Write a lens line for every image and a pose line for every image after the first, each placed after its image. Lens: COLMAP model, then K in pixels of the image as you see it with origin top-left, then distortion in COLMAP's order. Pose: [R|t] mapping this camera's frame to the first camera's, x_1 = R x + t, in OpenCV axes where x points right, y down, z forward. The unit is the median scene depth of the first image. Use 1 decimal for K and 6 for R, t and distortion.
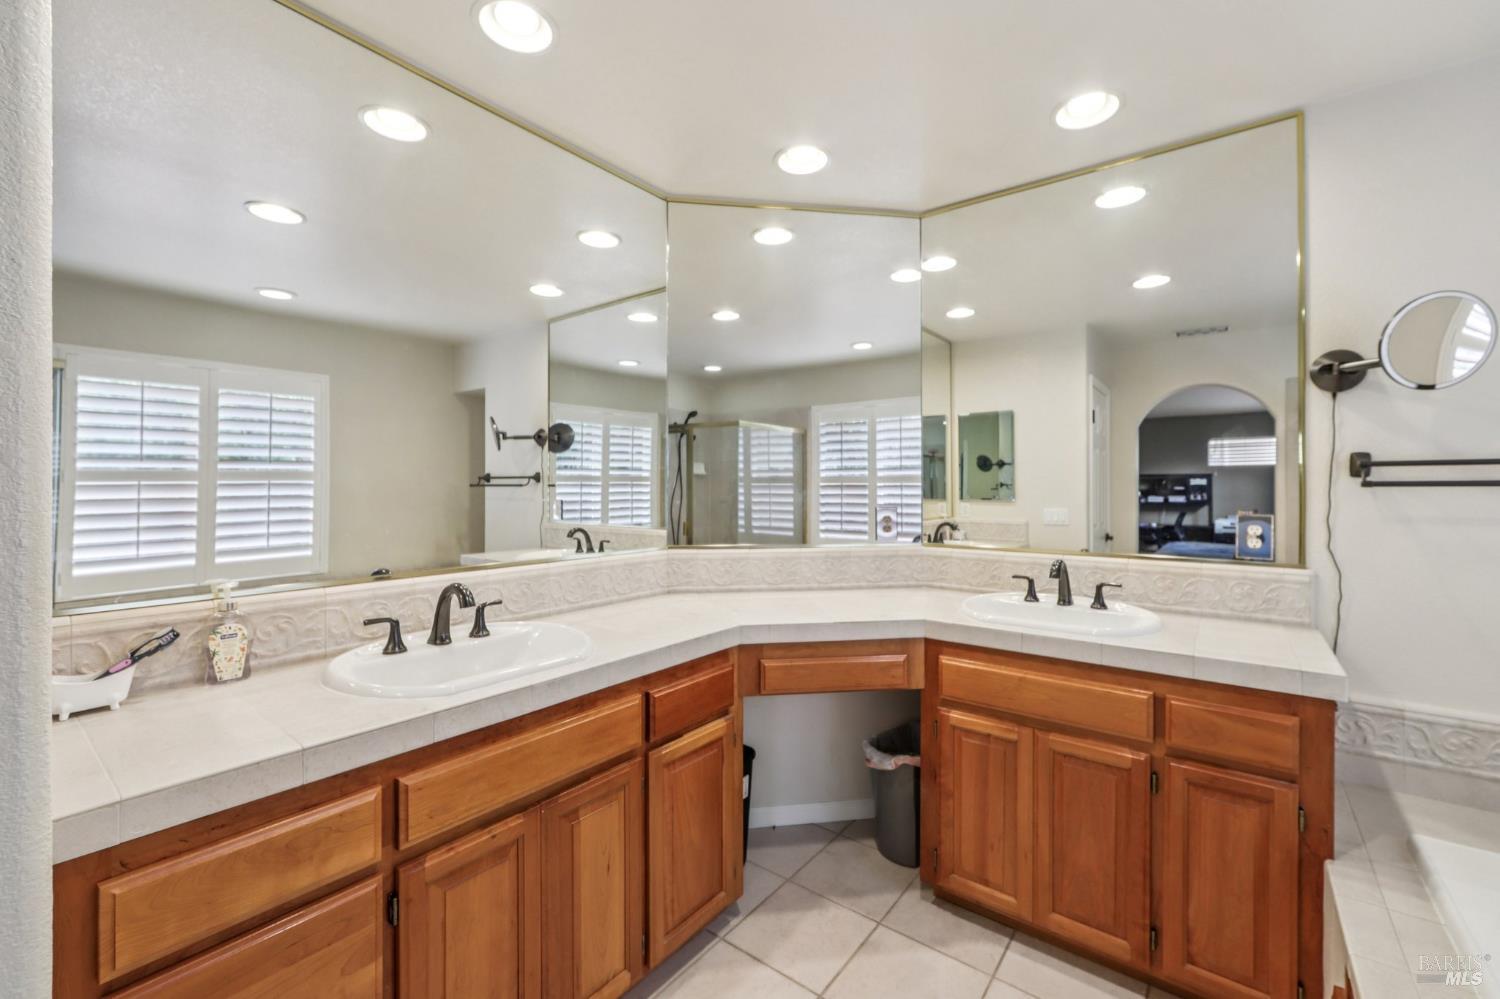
lens RADIAL K [[601.5, 0, 750.7], [0, 601.5, 489.5], [0, 0, 1]] dist [-0.007735, -0.000199]
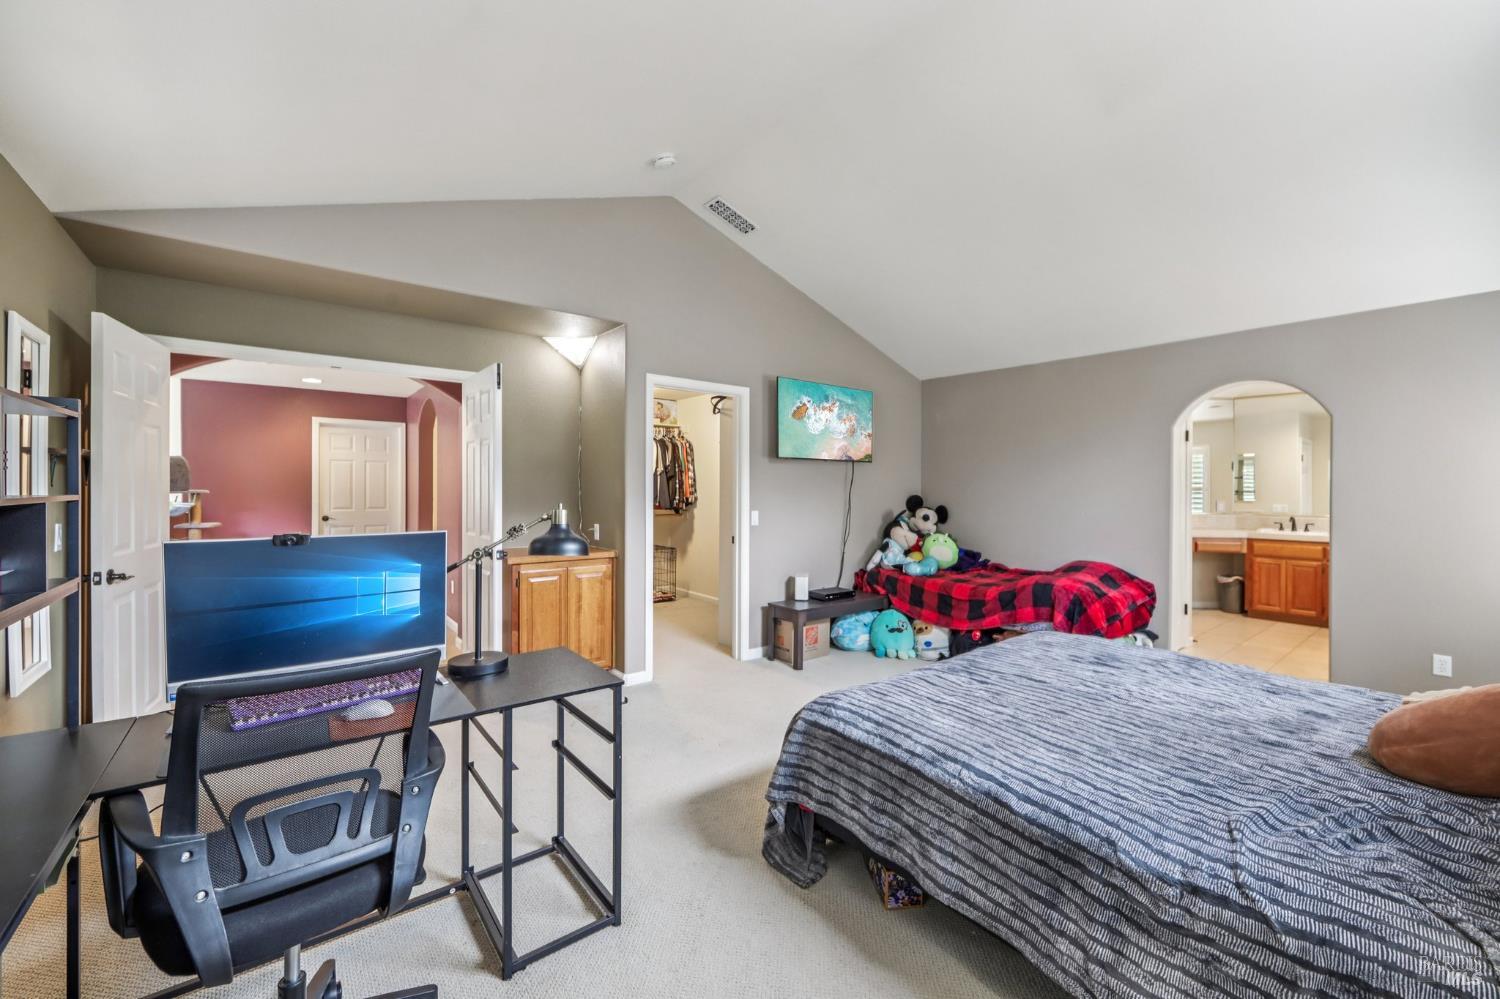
lens RADIAL K [[601.5, 0, 750.7], [0, 601.5, 489.5], [0, 0, 1]] dist [-0.007735, -0.000199]
pose [[0.976342, 0.004220, -0.216189, -1.716190], [-0.004912, 0.999984, -0.002667, -0.003784], [0.216174, 0.003666, 0.976348, -2.904676]]
